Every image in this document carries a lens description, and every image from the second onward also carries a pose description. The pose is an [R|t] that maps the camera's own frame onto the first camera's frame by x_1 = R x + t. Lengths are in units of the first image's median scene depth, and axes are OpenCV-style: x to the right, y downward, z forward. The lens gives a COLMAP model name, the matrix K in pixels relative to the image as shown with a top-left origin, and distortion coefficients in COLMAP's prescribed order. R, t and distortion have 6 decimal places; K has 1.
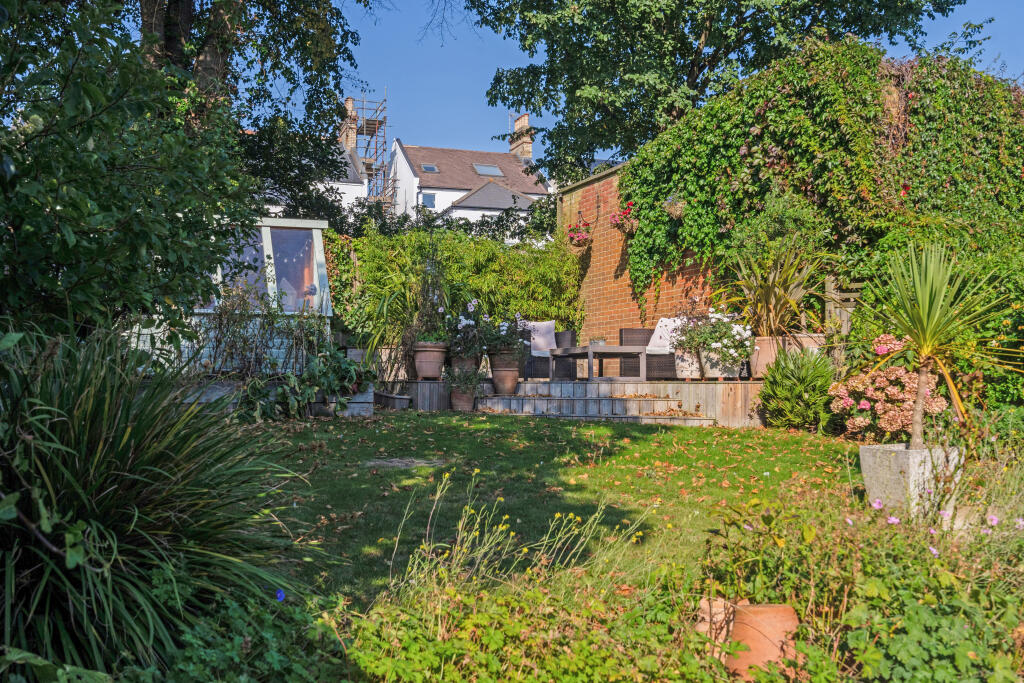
lens RADIAL K [[1000.7, 0, 512.7], [0, 1000.7, 336.0], [0, 0, 1]] dist [-0.003577, 0.000000]
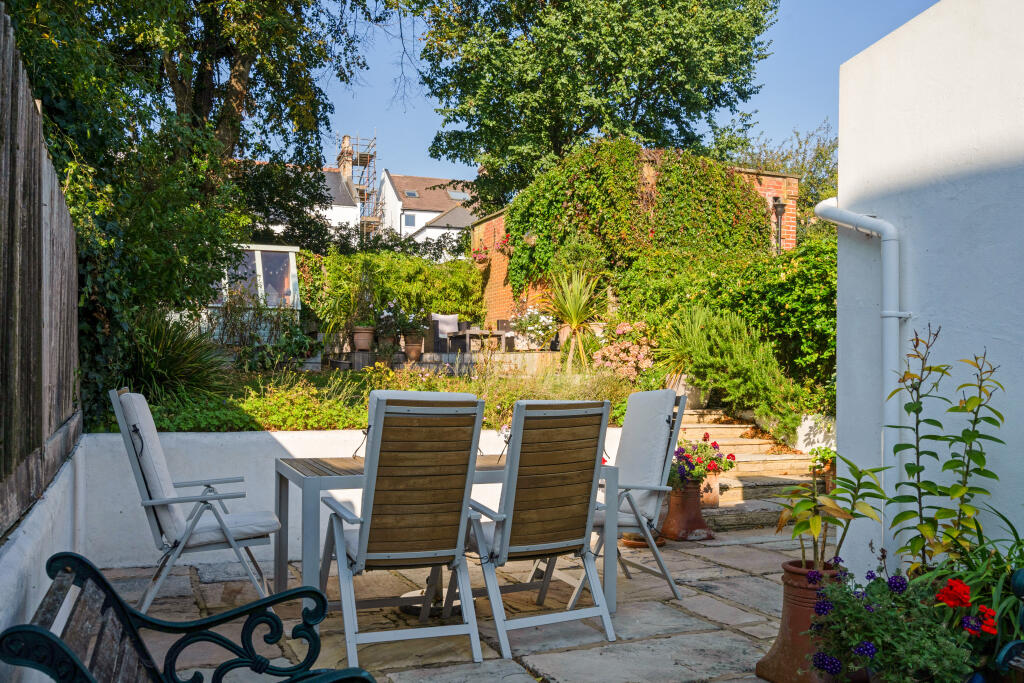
lens RADIAL K [[880.8, 0, 511.5], [0, 880.8, 350.4], [0, 0, 1]] dist [0.006768, 0.002329]
pose [[0.999940, 0.007874, 0.007629, 0.122329], [-0.008016, 0.999791, 0.018782, 0.013715], [-0.007480, -0.018842, 0.999794, -0.325941]]
